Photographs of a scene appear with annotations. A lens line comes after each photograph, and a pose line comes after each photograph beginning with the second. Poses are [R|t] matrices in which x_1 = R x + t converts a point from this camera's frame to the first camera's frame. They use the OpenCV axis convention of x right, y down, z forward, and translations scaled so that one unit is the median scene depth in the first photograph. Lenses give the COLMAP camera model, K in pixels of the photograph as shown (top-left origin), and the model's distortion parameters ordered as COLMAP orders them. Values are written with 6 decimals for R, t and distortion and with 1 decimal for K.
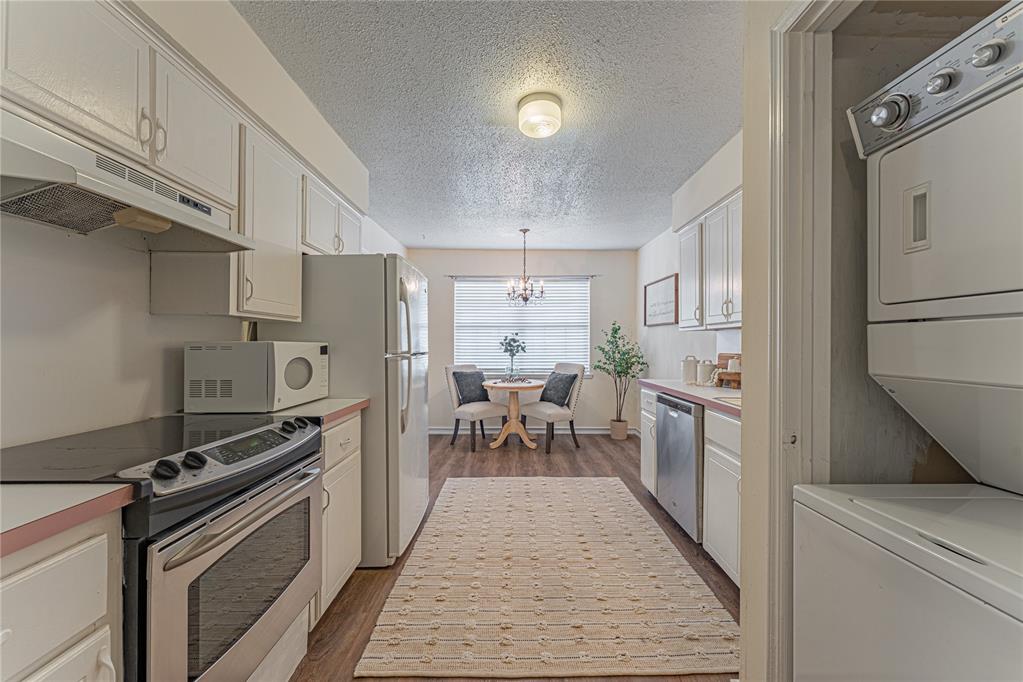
lens RADIAL K [[426.3, 0, 511.4], [0, 426.3, 340.6], [0, 0, 1]] dist [0.002904, 0.000094]
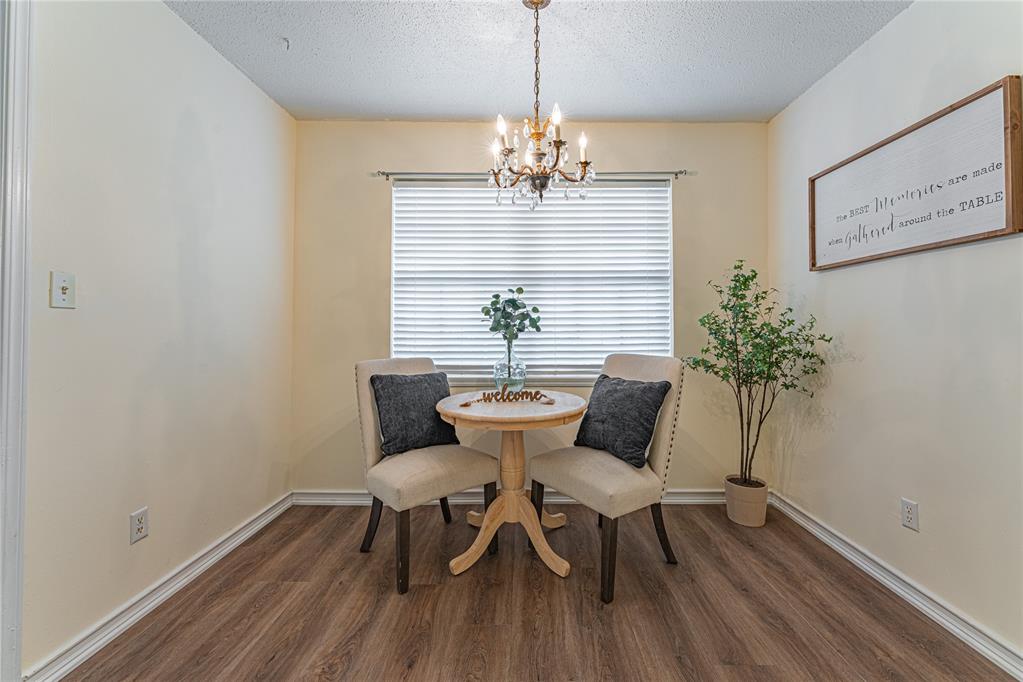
lens RADIAL K [[415.1, 0, 499.5], [0, 415.1, 325.8], [0, 0, 1]] dist [0.002061, -0.000300]
pose [[0.998335, -0.005162, -0.057454, 0.017142], [0.004435, 0.999909, -0.012775, 0.030126], [0.057514, 0.012499, 0.998266, 0.609901]]
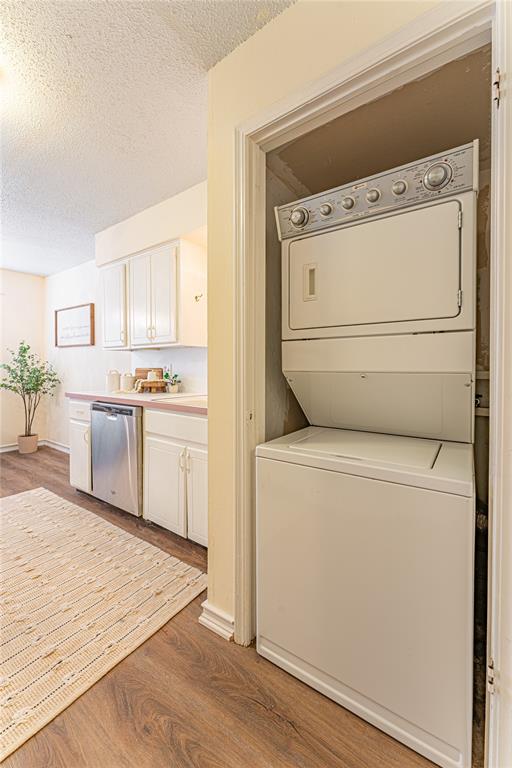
lens RADIAL K [[311.6, 0, 270.2], [0, 311.6, 369.6], [0, 0, 1]] dist [0.002061, -0.000300]
pose [[0.570649, -0.012070, 0.821105, -0.043568], [-0.002946, 0.999855, 0.016746, 0.011594], [-0.821189, -0.011975, 0.570531, 0.075974]]
